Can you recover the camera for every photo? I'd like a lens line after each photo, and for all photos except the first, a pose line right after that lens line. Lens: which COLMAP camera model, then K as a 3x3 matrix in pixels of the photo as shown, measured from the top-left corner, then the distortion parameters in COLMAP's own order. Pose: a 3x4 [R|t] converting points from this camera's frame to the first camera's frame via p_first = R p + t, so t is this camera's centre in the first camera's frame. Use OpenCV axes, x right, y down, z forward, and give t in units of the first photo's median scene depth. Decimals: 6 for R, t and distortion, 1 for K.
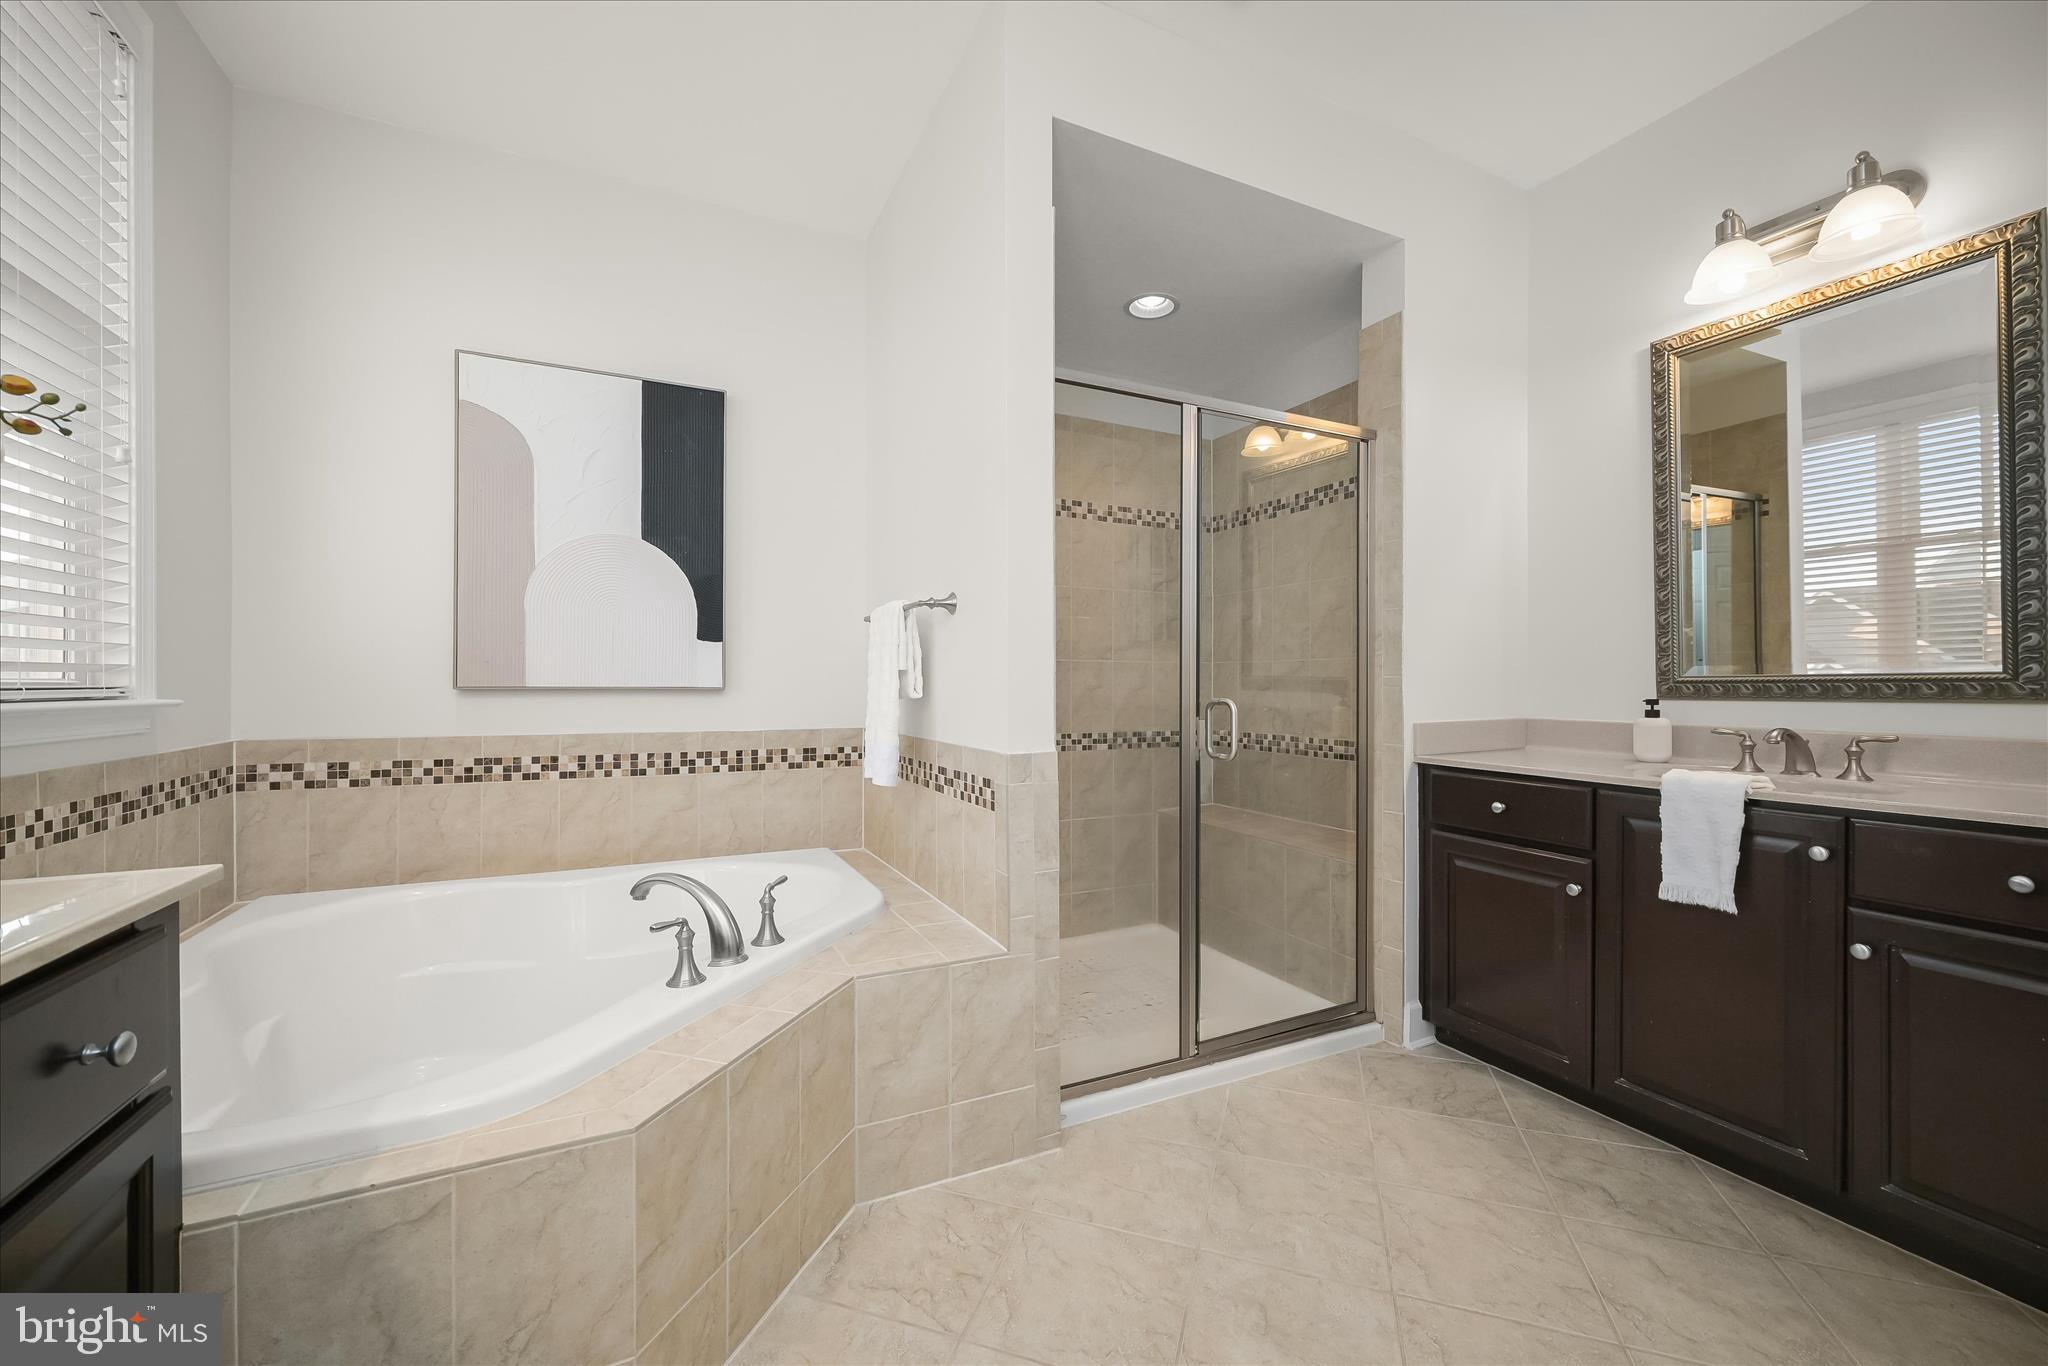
lens RADIAL K [[808.3, 0, 1029.9], [0, 808.3, 690.9], [0, 0, 1]] dist [-0.000969, -0.000191]
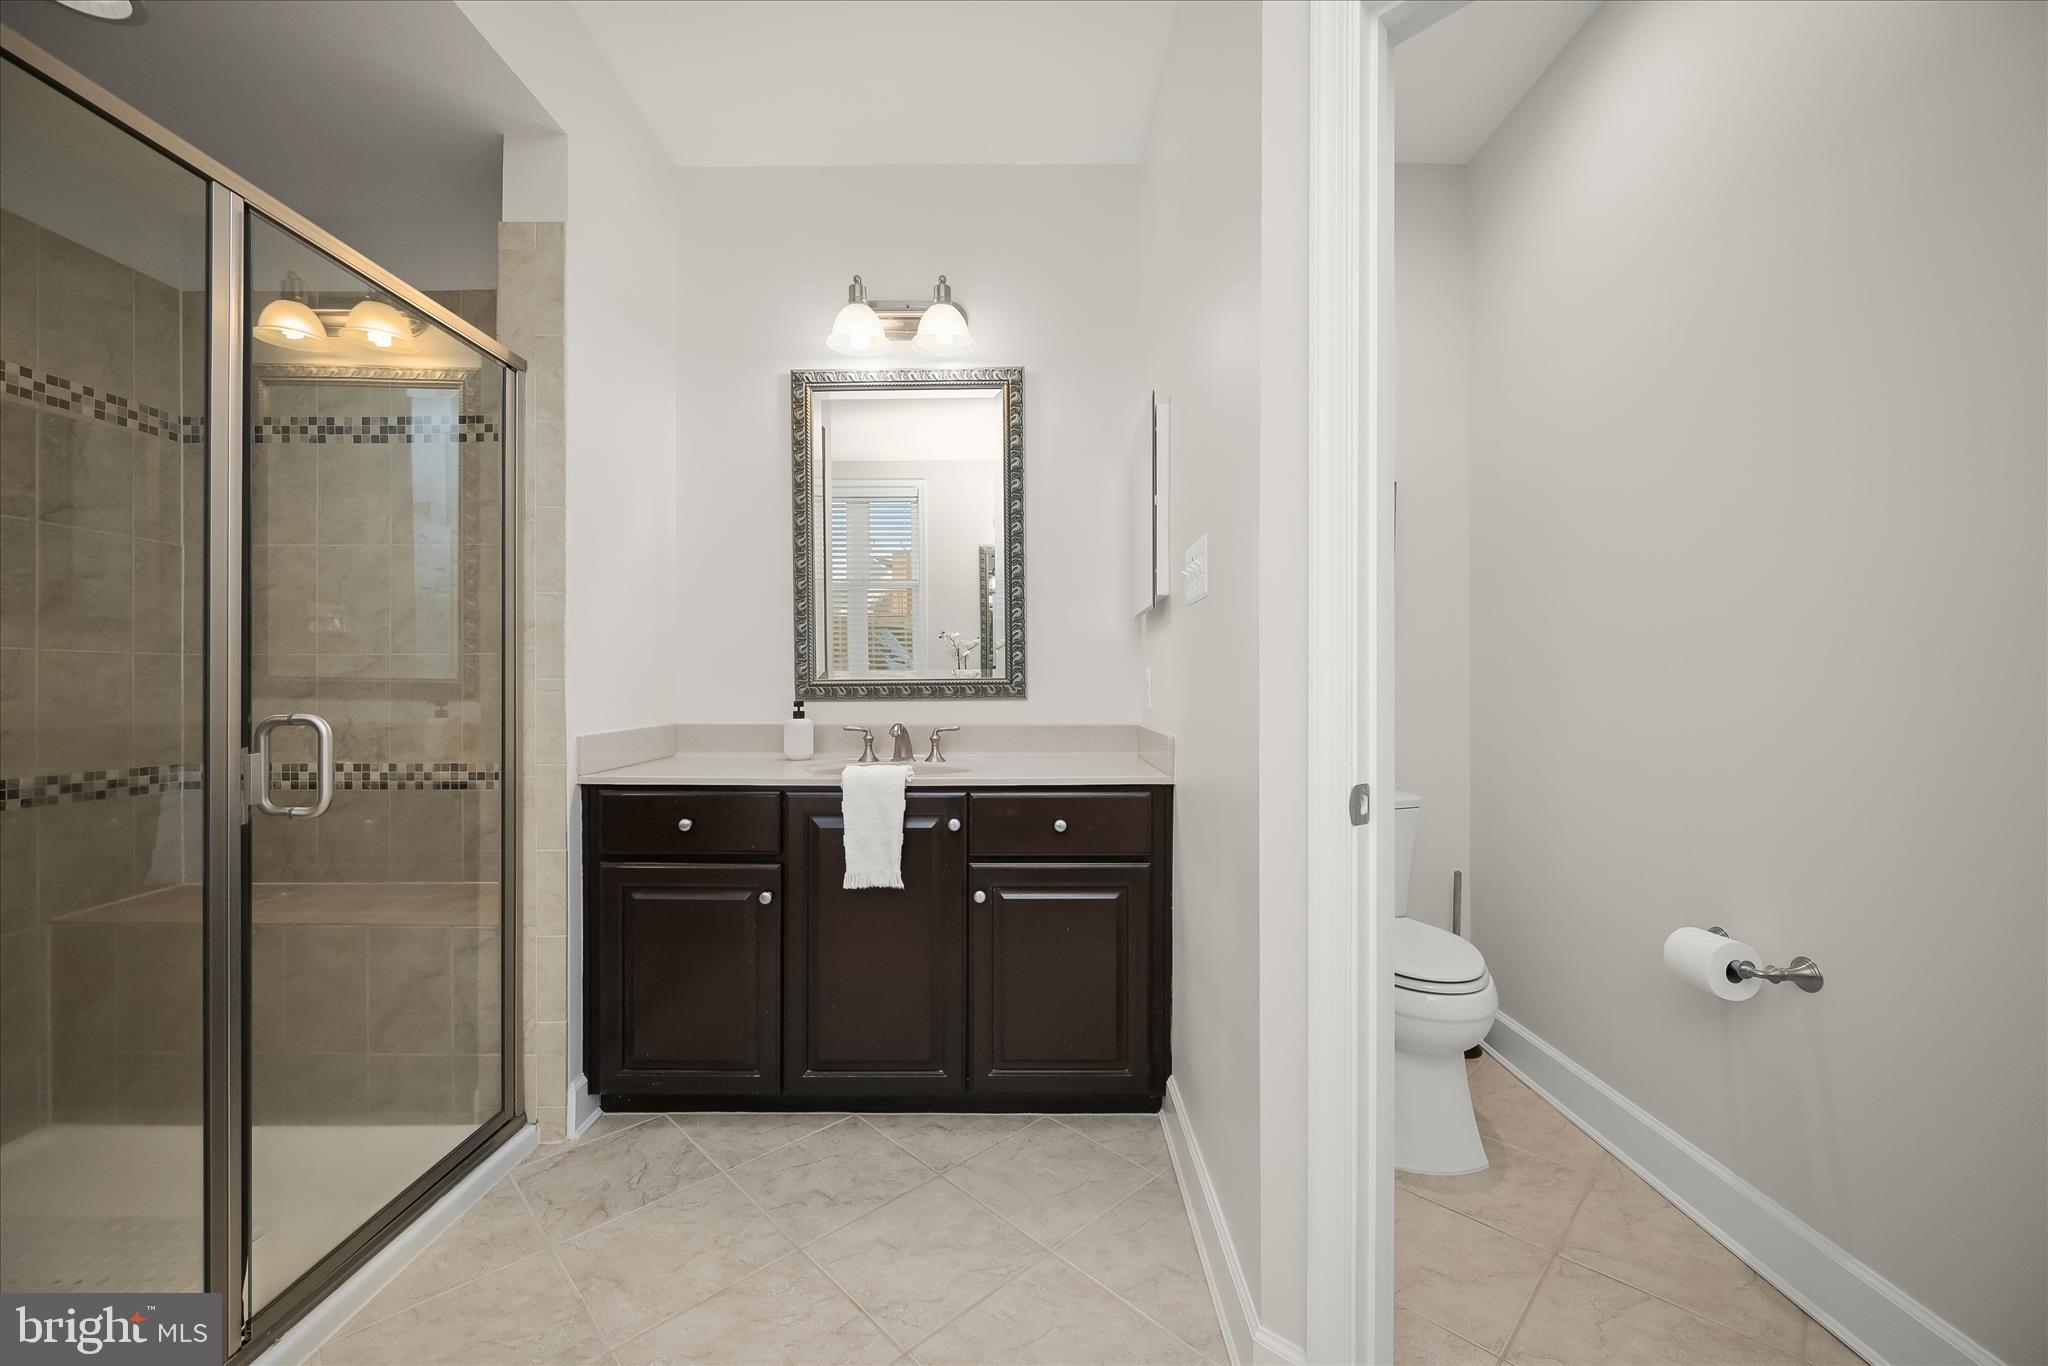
lens RADIAL K [[802.5, 0, 1025.6], [0, 802.5, 686.3], [0, 0, 1]] dist [-0.001210, -0.000053]
pose [[0.448206, -0.002262, 0.893927, -0.047114], [0.010589, 0.999940, -0.002779, -0.003406], [-0.893867, 0.010711, 0.448203, 0.243962]]
